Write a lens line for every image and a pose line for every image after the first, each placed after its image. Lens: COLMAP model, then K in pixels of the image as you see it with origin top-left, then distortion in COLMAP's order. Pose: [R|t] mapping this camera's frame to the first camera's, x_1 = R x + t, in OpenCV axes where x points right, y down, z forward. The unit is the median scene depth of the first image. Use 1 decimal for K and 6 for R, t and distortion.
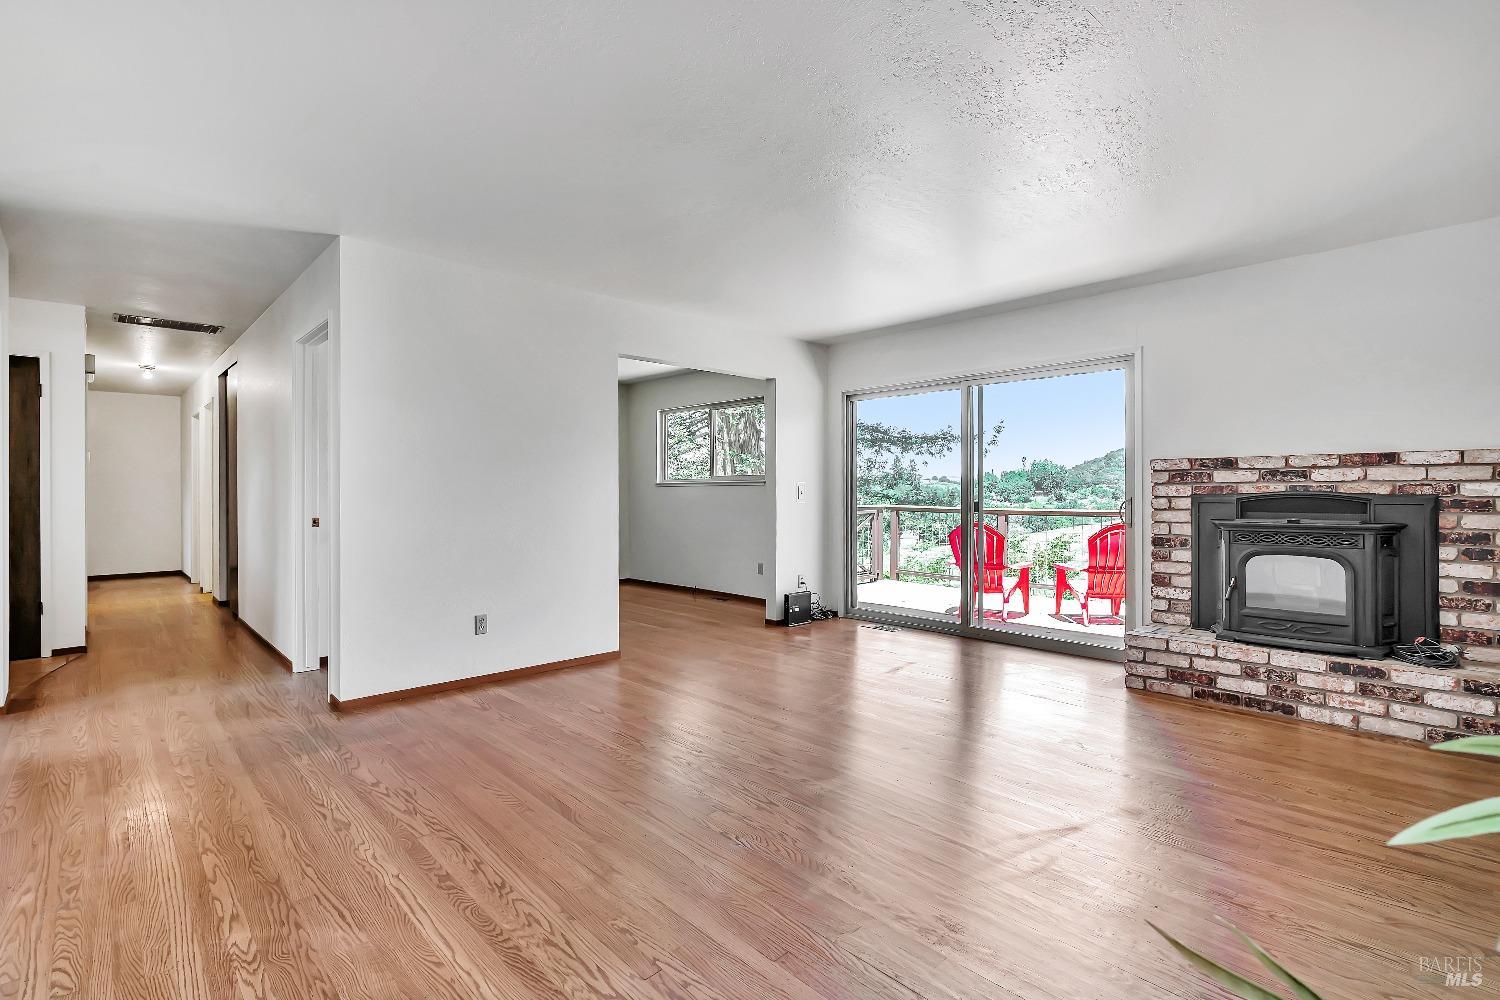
lens RADIAL K [[678.2, 0, 749.2], [0, 678.2, 497.1], [0, 0, 1]] dist [-0.006344, 0.000399]
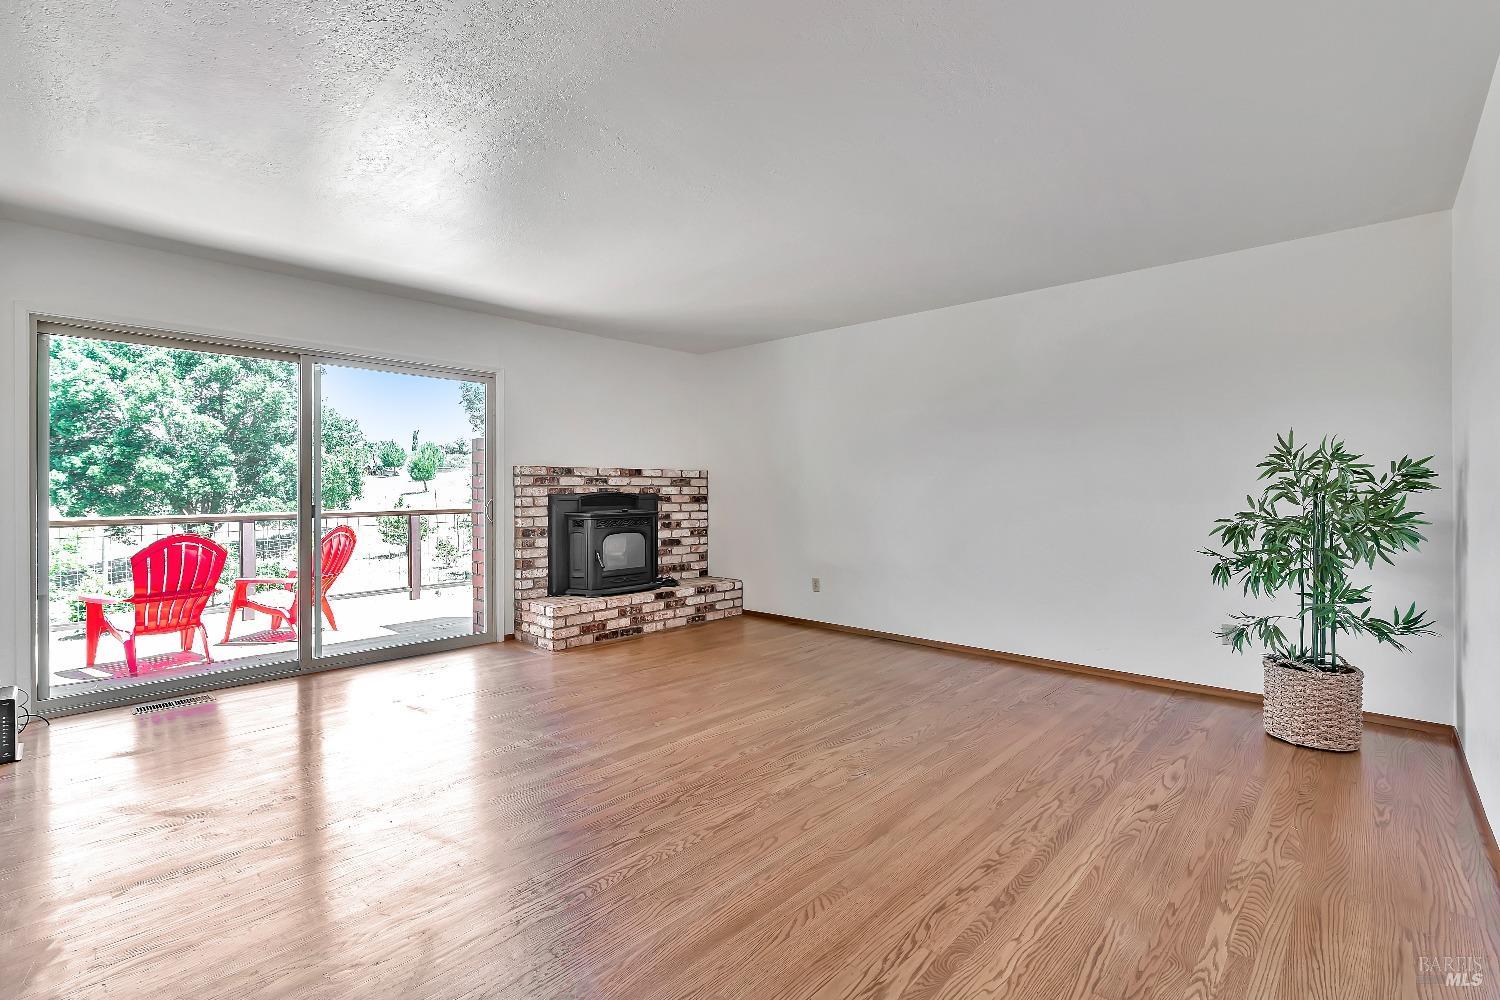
lens RADIAL K [[678.2, 0, 758.8], [0, 678.2, 490.0], [0, 0, 1]] dist [-0.006344, 0.000399]
pose [[-0.057392, 0.002175, 0.998349, -0.794293], [0.010871, 0.999940, -0.001554, -0.007110], [-0.998293, 0.010763, -0.057412, 0.800275]]
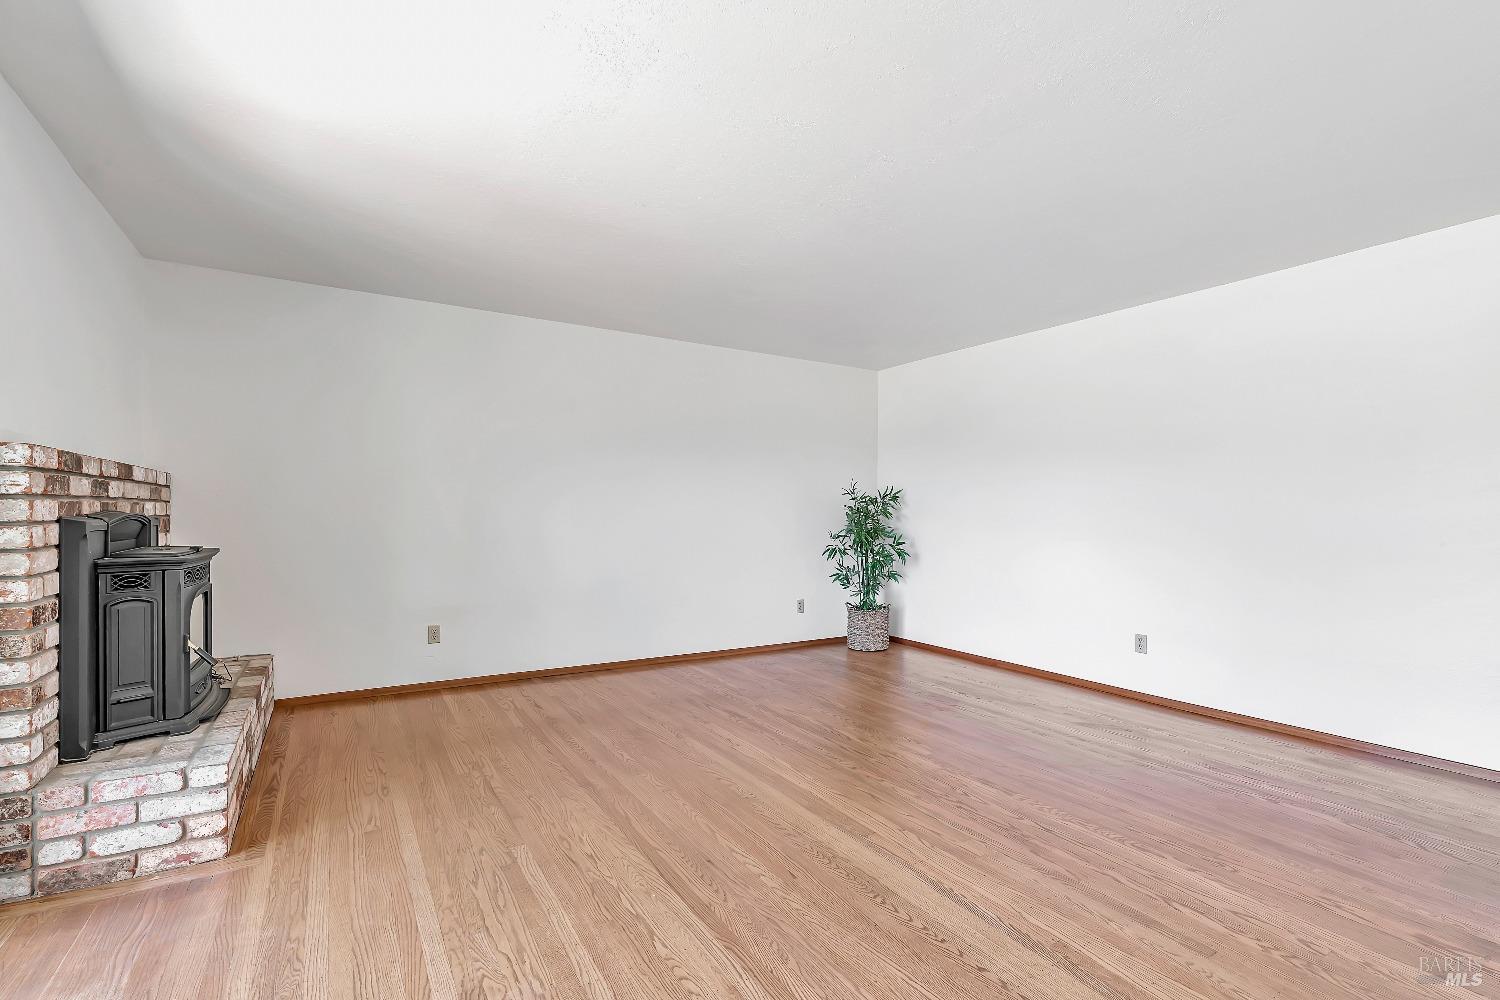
lens RADIAL K [[678.2, 0, 743.9], [0, 678.2, 506.9], [0, 0, 1]] dist [-0.006344, 0.000399]
pose [[-0.976108, -0.004173, 0.217248, 0.011400], [-0.004304, 0.999991, -0.000130, -0.016919], [-0.217245, -0.001062, -0.976116, 1.672451]]
